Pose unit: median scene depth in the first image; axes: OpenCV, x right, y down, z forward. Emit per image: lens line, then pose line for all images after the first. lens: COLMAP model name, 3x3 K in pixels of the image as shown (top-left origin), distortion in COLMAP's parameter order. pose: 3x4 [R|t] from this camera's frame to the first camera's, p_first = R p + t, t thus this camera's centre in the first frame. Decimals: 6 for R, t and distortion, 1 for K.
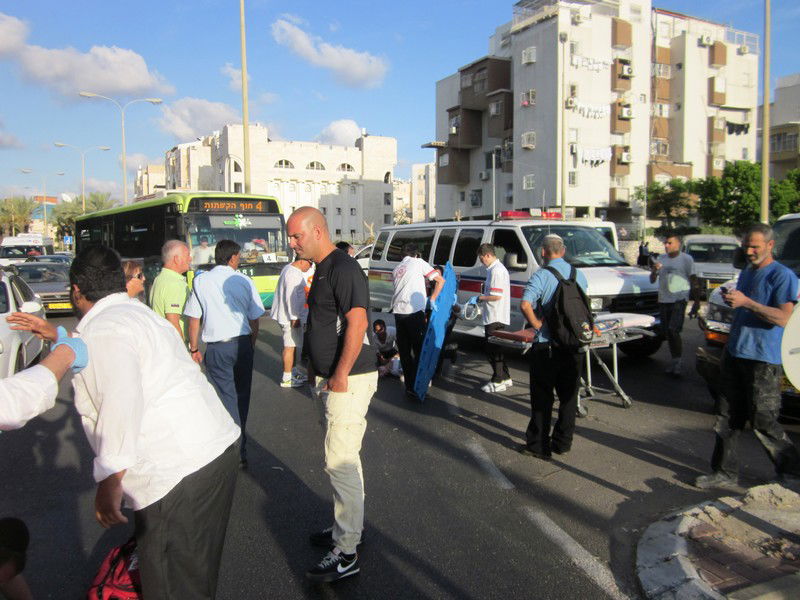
lens RADIAL K [[668.7, 0, 400.0], [0, 668.7, 300.0], [0, 0, 1]] dist [-0.034622, 0.003652]
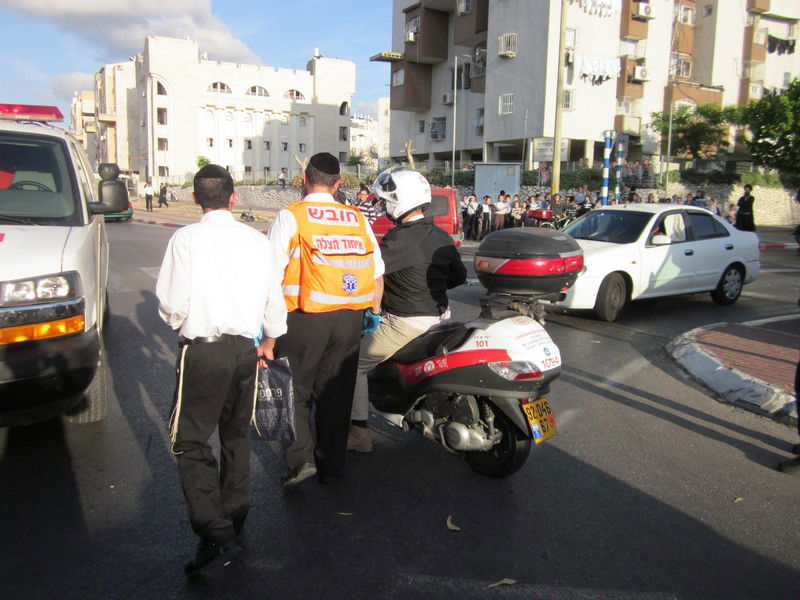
lens RADIAL K [[668.7, 0, 400.0], [0, 668.7, 300.0], [0, 0, 1]] dist [-0.034622, 0.003652]
pose [[0.999100, 0.020940, 0.036892, 0.052146], [-0.023864, 0.996456, 0.080661, -0.018198], [-0.035073, -0.081469, 0.996059, 0.247030]]
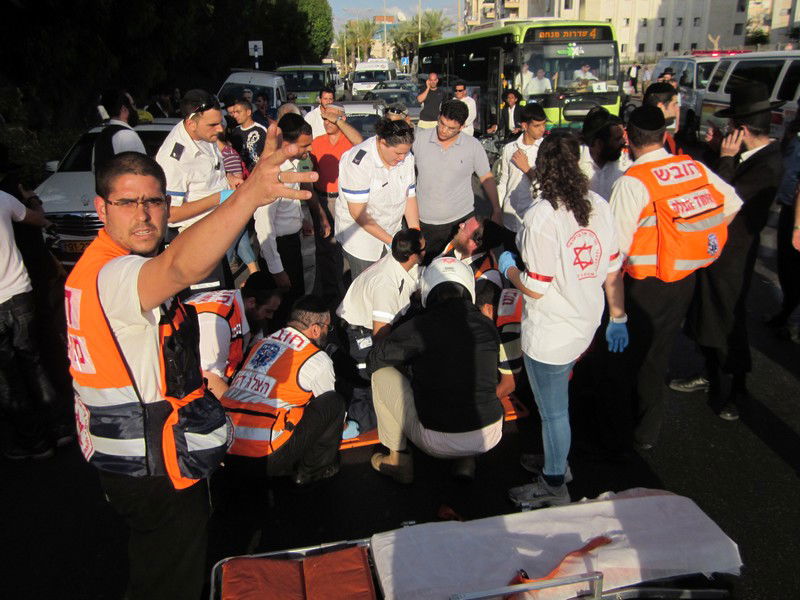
lens RADIAL K [[668.7, 0, 400.0], [0, 668.7, 300.0], [0, 0, 1]] dist [-0.034622, 0.003652]
pose [[0.893760, 0.131128, -0.428951, 0.002657], [-0.014781, 0.964405, 0.264017, -0.003999], [0.448302, -0.229627, 0.863884, -0.023807]]
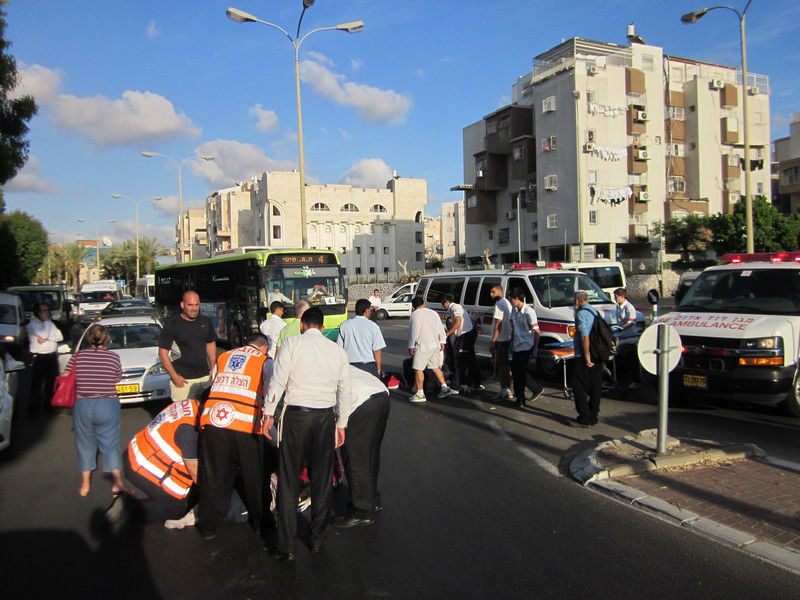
lens RADIAL K [[668.7, 0, 400.0], [0, 668.7, 300.0], [0, 0, 1]] dist [-0.034622, 0.003652]
pose [[0.998710, -0.020220, -0.046569, -0.002821], [0.017757, 0.998452, -0.052715, 0.000845], [0.047563, 0.051820, 0.997523, -0.066209]]
